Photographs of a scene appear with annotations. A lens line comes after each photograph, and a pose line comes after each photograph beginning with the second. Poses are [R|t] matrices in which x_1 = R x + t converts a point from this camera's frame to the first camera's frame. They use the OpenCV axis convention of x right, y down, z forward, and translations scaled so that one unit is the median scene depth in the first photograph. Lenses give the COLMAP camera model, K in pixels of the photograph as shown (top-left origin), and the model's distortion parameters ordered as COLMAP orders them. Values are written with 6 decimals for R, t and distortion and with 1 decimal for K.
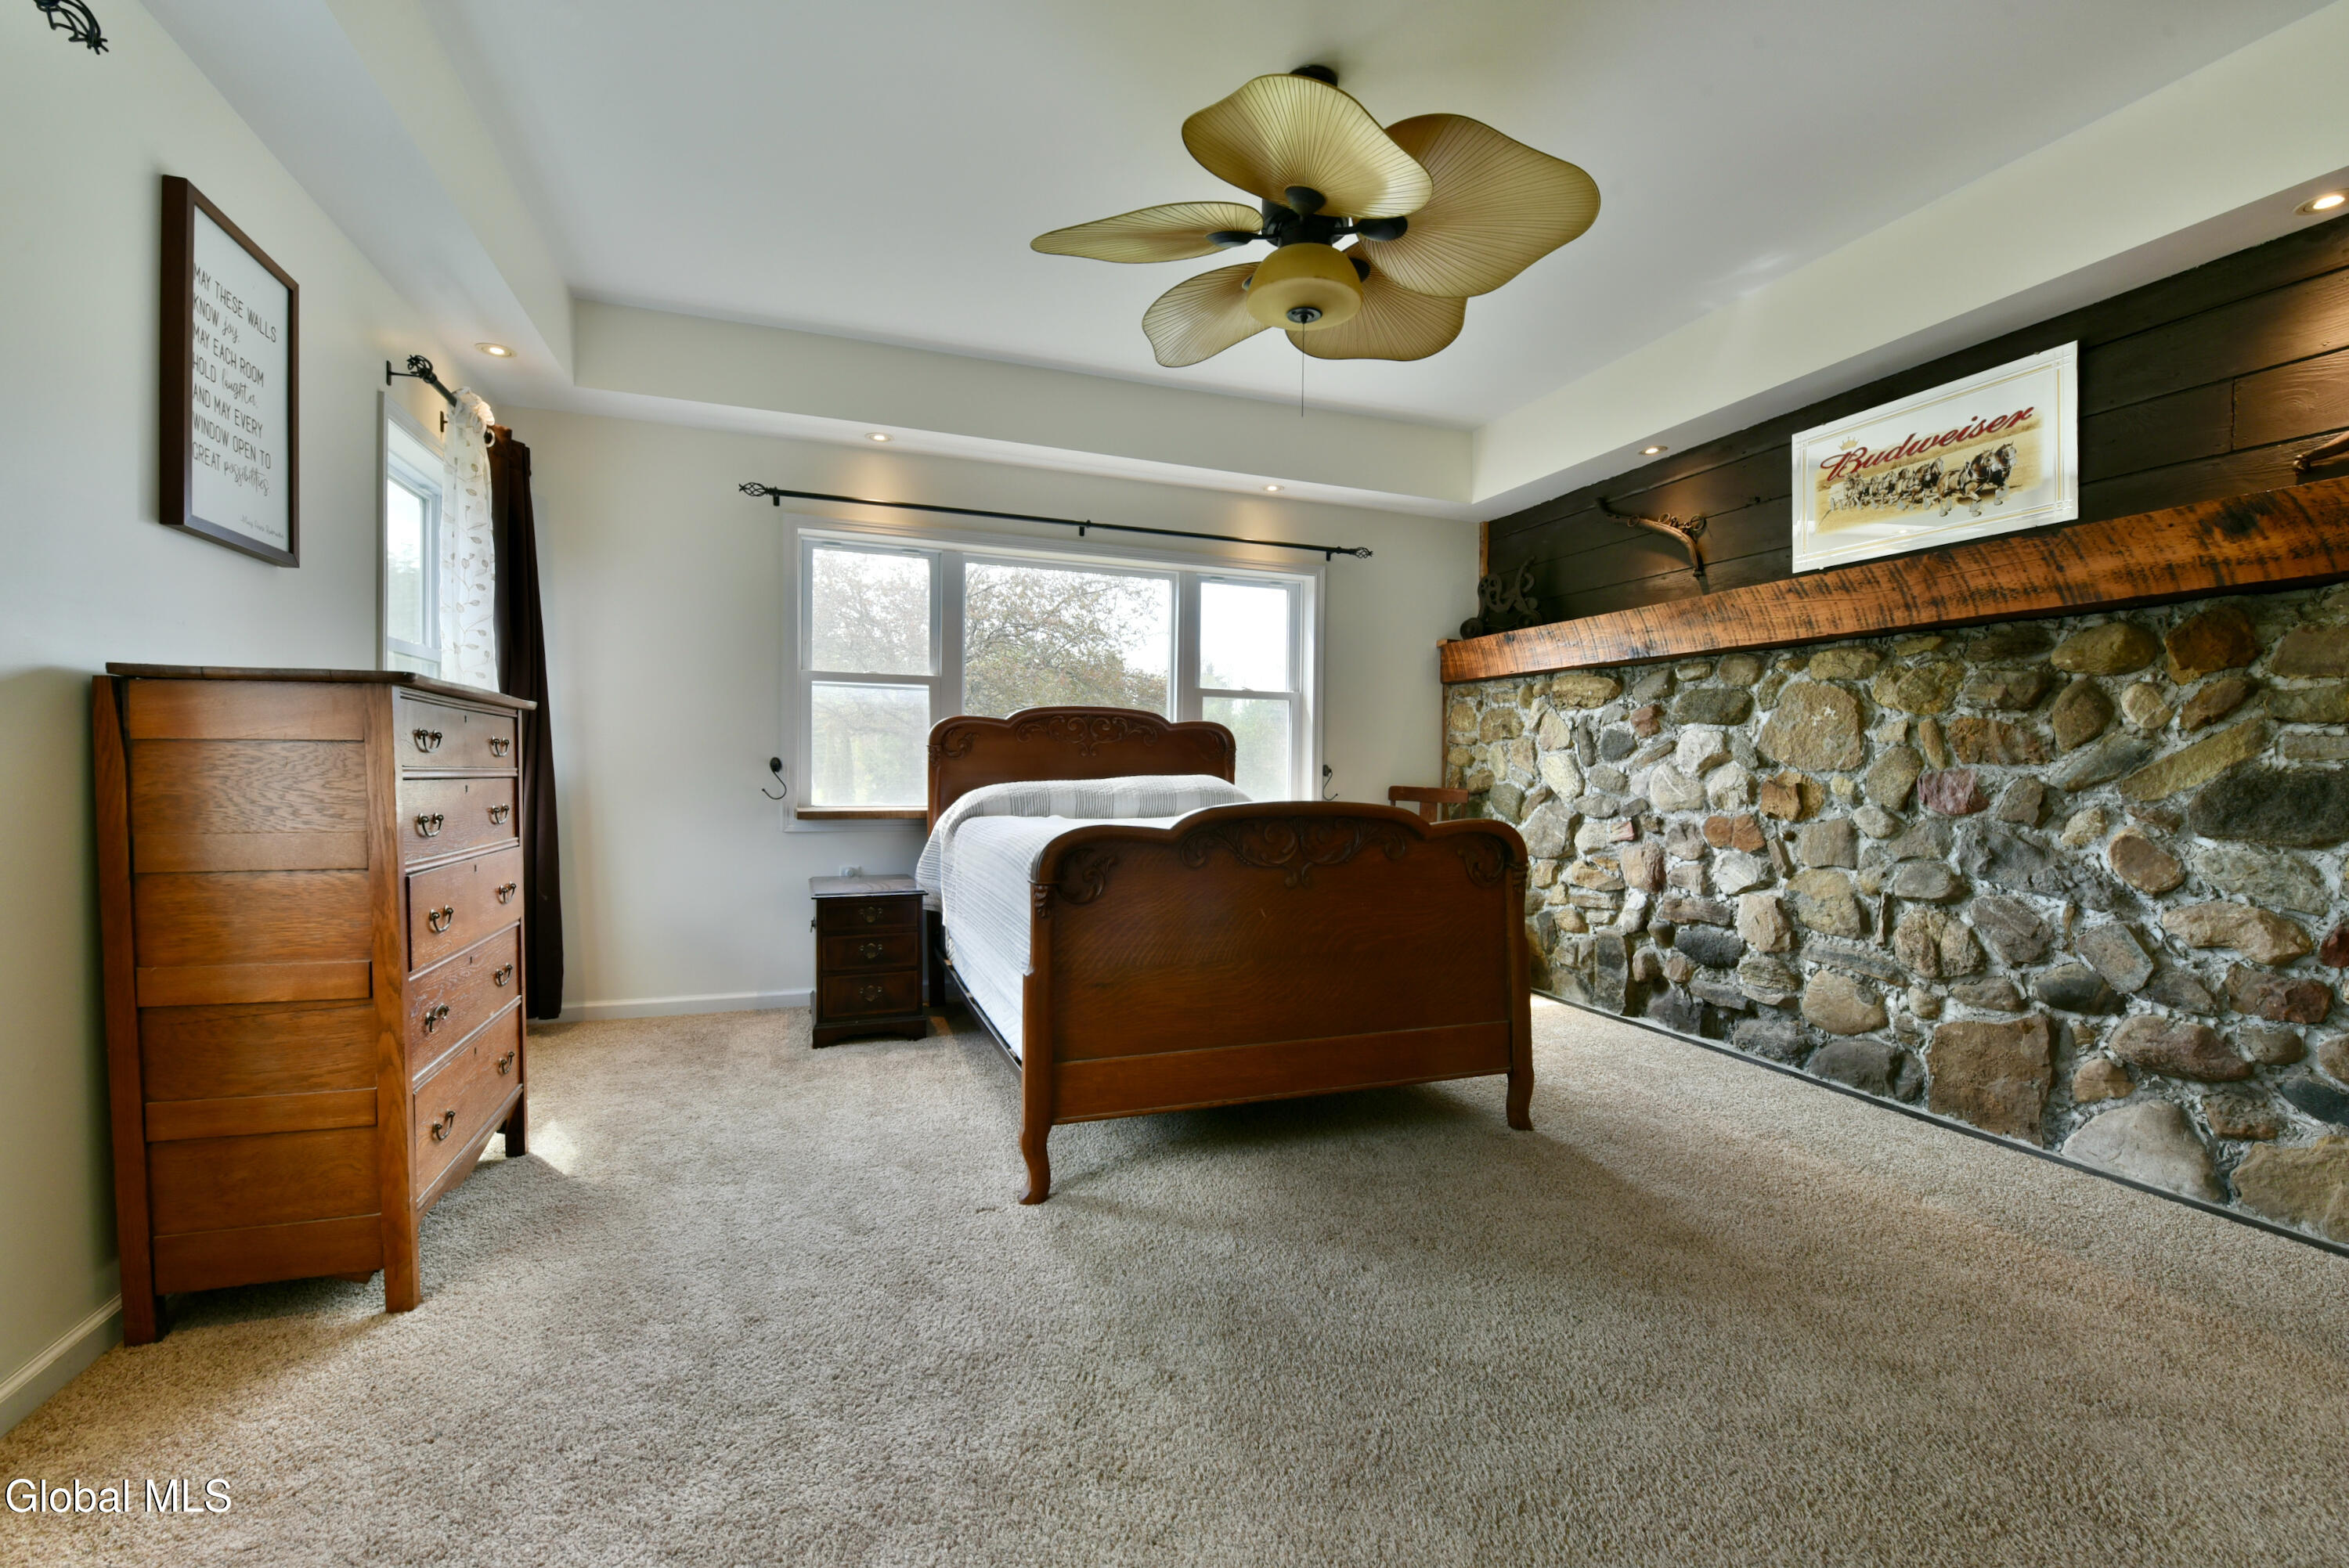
lens RADIAL K [[971.1, 0, 1174.5], [0, 971.1, 784.0], [0, 0, 1]] dist [-0.016610, -0.003210]
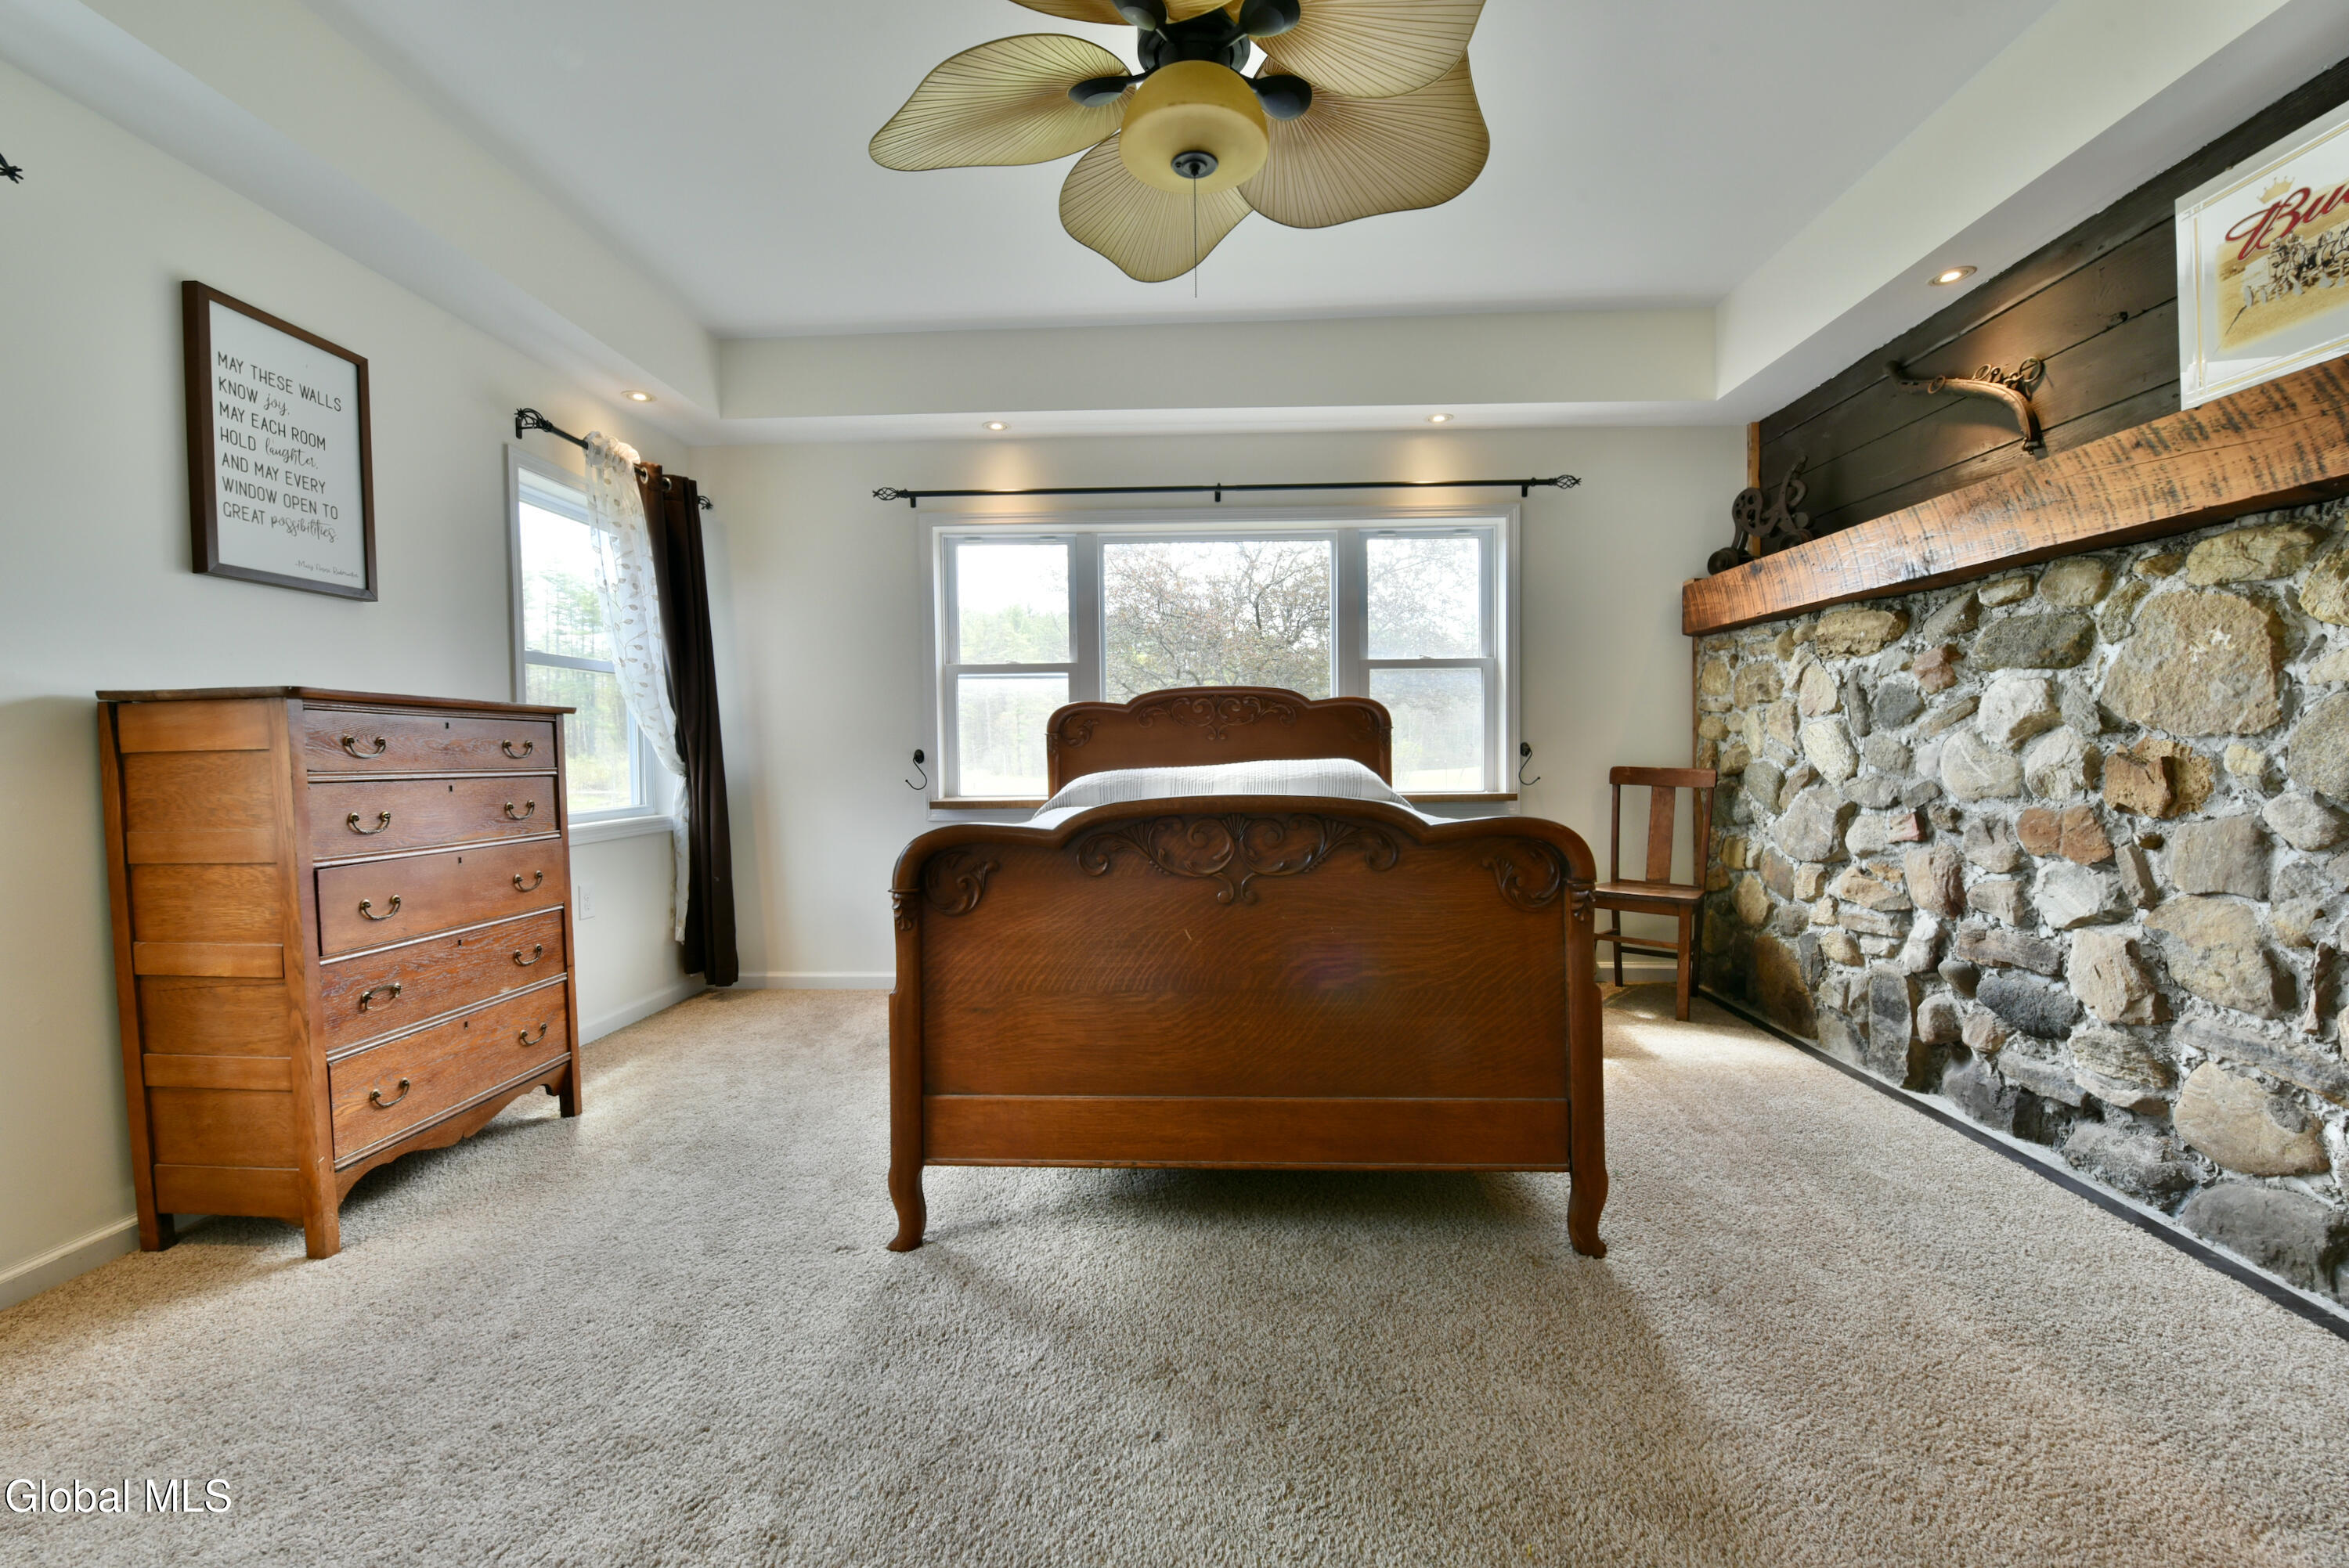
lens RADIAL K [[941.0, 0, 1175.7], [0, 941.0, 782.3], [0, 0, 1]] dist [-0.020371, -0.000755]
pose [[0.923435, -0.009089, -0.383647, 0.281406], [0.015797, 0.999772, 0.014337, -0.002773], [0.383429, -0.019300, 0.923369, 0.209482]]
